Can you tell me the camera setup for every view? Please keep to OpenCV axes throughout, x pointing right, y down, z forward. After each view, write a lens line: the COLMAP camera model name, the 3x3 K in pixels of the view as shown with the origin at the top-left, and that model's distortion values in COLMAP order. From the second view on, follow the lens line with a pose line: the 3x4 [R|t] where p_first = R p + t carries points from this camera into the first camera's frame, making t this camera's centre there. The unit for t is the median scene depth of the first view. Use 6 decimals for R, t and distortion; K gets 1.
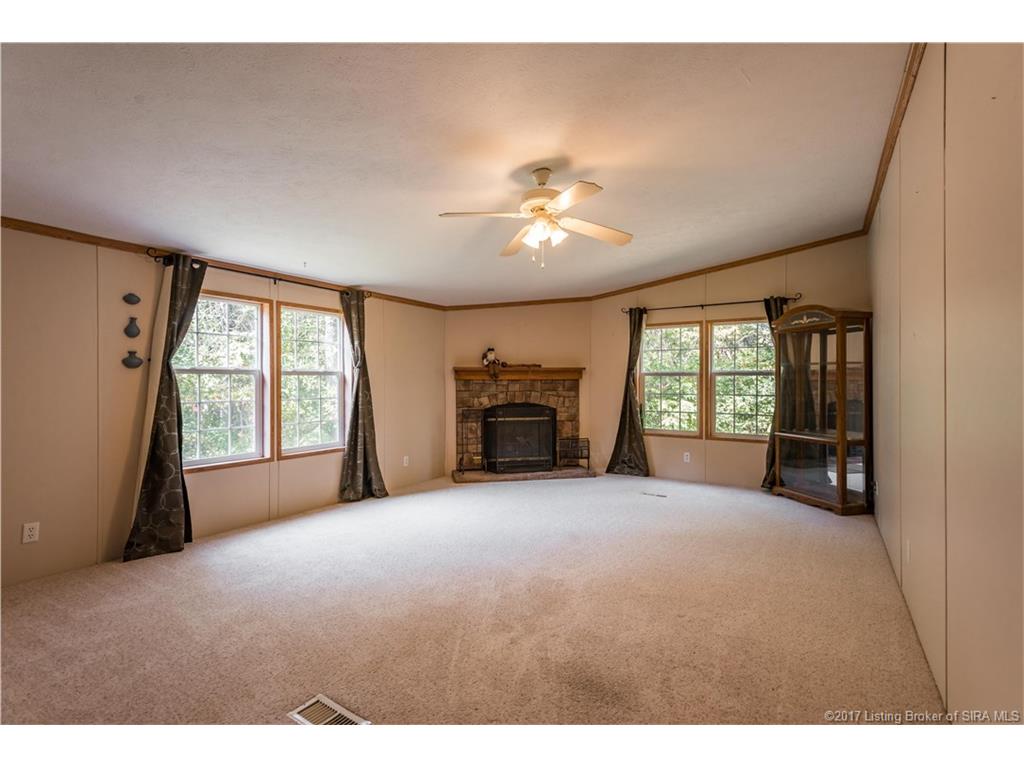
lens RADIAL K [[495.8, 0, 512.0], [0, 495.8, 384.0], [0, 0, 1]] dist [0.018688, -0.000330]
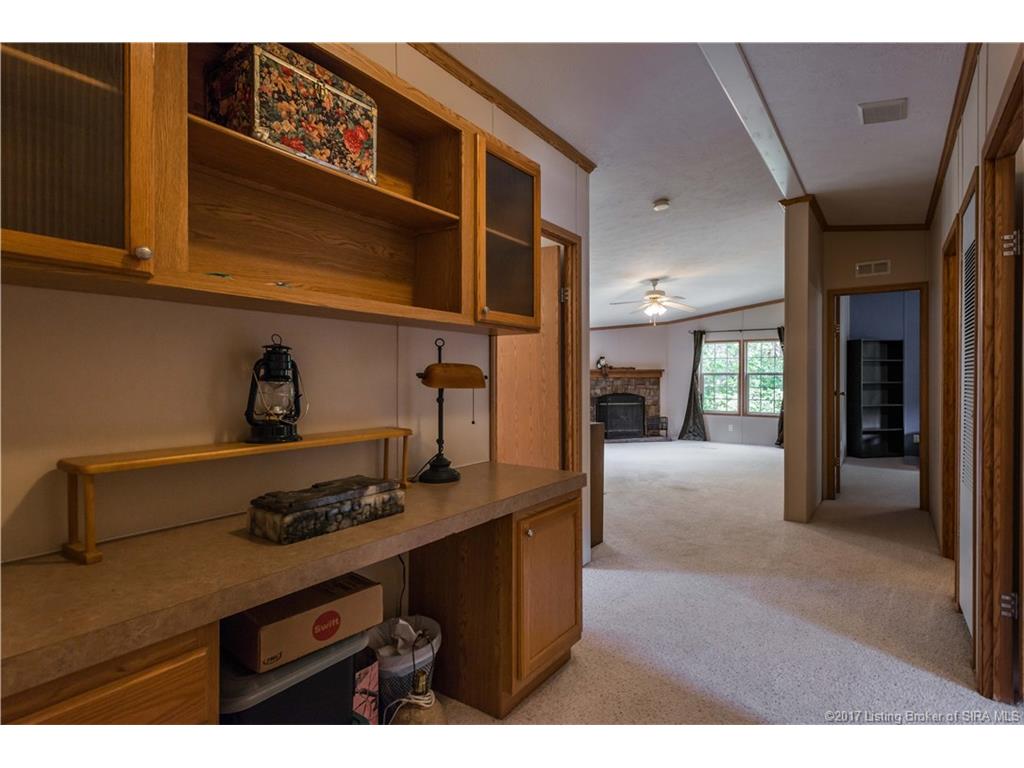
lens RADIAL K [[536.3, 0, 569.9], [0, 536.3, 384.5], [0, 0, 1]] dist [0.030205, 0.000394]
pose [[0.999962, 0.001390, 0.008593, -0.155639], [-0.001434, 0.999986, 0.005025, 0.004366], [-0.008586, -0.005037, 0.999950, -0.637289]]
